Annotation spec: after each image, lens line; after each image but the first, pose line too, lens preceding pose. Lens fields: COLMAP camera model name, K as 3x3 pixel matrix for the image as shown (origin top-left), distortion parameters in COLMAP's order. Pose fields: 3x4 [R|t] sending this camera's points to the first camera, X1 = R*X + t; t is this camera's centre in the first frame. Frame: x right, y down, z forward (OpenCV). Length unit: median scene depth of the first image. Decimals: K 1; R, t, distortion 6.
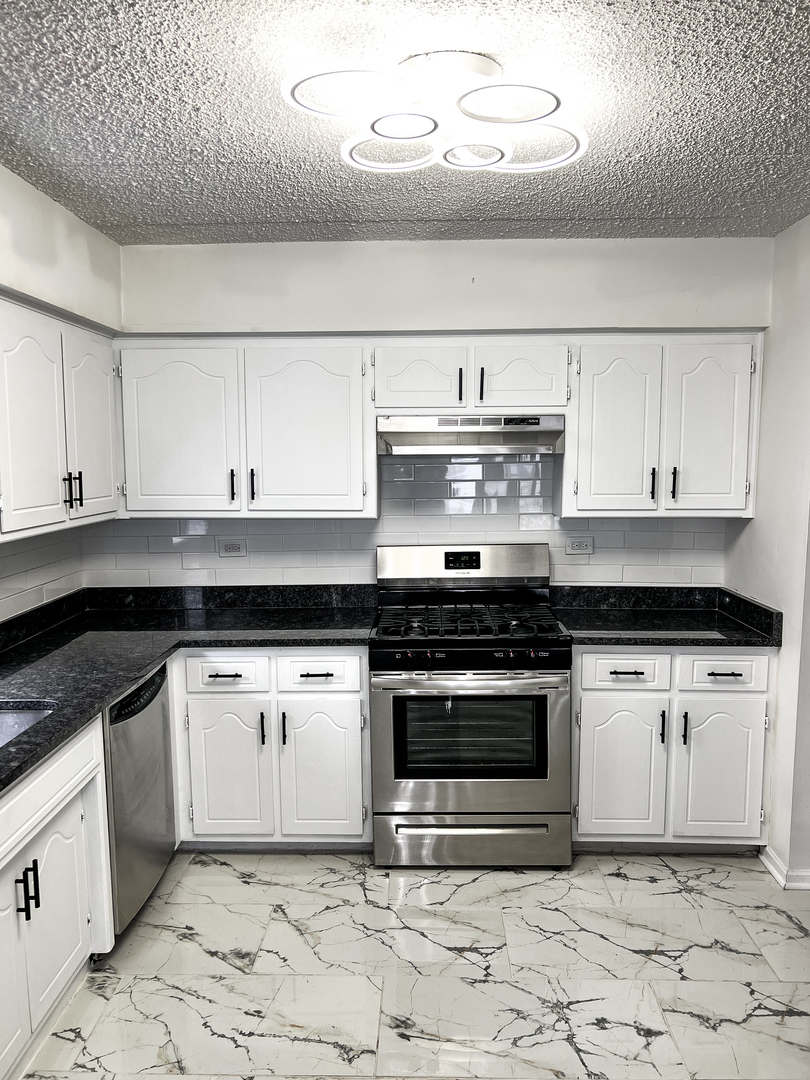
lens RADIAL K [[833.8, 0, 406.2], [0, 833.8, 551.7], [0, 0, 1]] dist [0.047443, -0.035165]
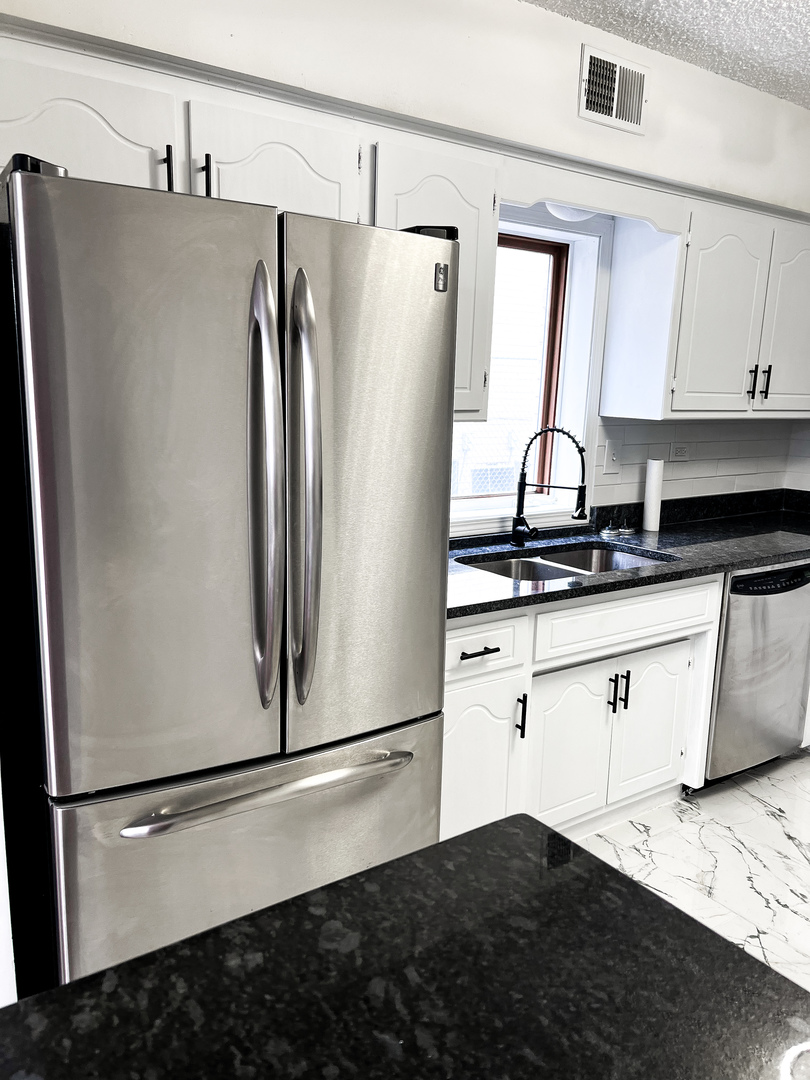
lens RADIAL K [[833.8, 0, 401.2], [0, 833.8, 549.1], [0, 0, 1]] dist [0.047443, -0.035165]
pose [[0.594121, 0.182794, -0.783331, 0.196533], [-0.130212, 0.982848, 0.130592, 0.051910], [0.793767, 0.024412, 0.607732, -0.005986]]
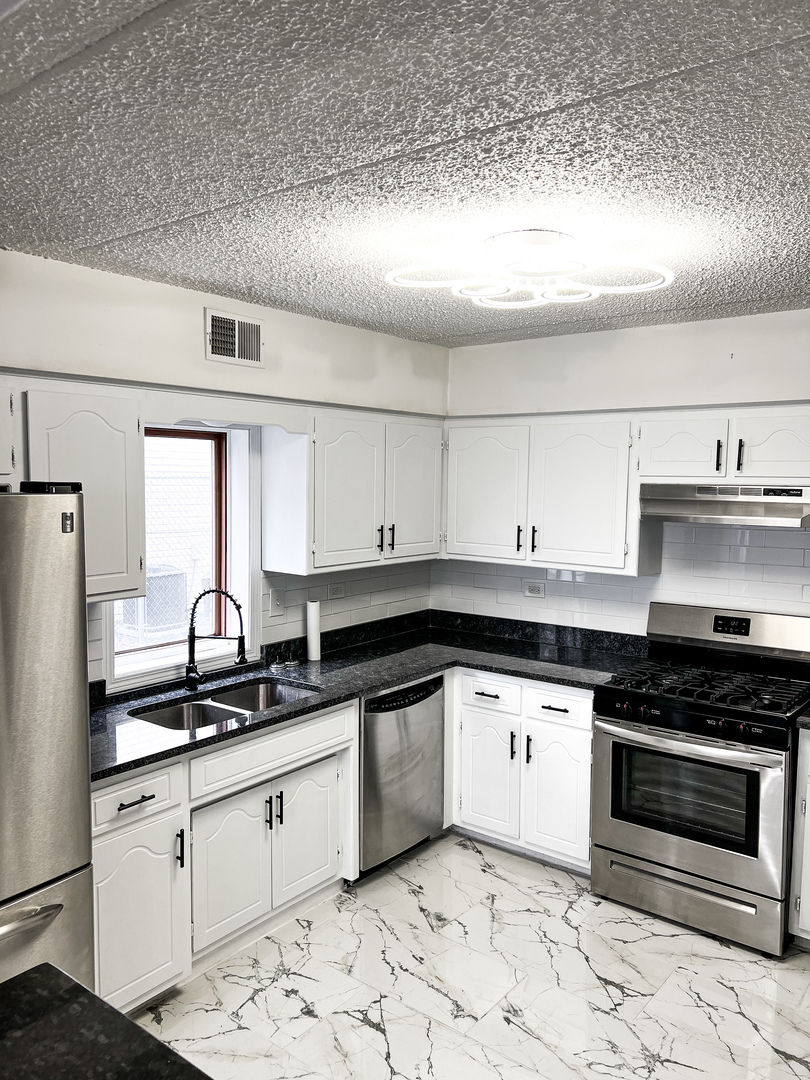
lens RADIAL K [[833.8, 0, 408.1], [0, 833.8, 539.4], [0, 0, 1]] dist [0.047443, -0.035165]
pose [[0.804673, 0.064131, -0.590245, 0.400736], [-0.087519, 0.996101, -0.011085, -0.055011], [0.587233, 0.060577, 0.807148, -0.061039]]
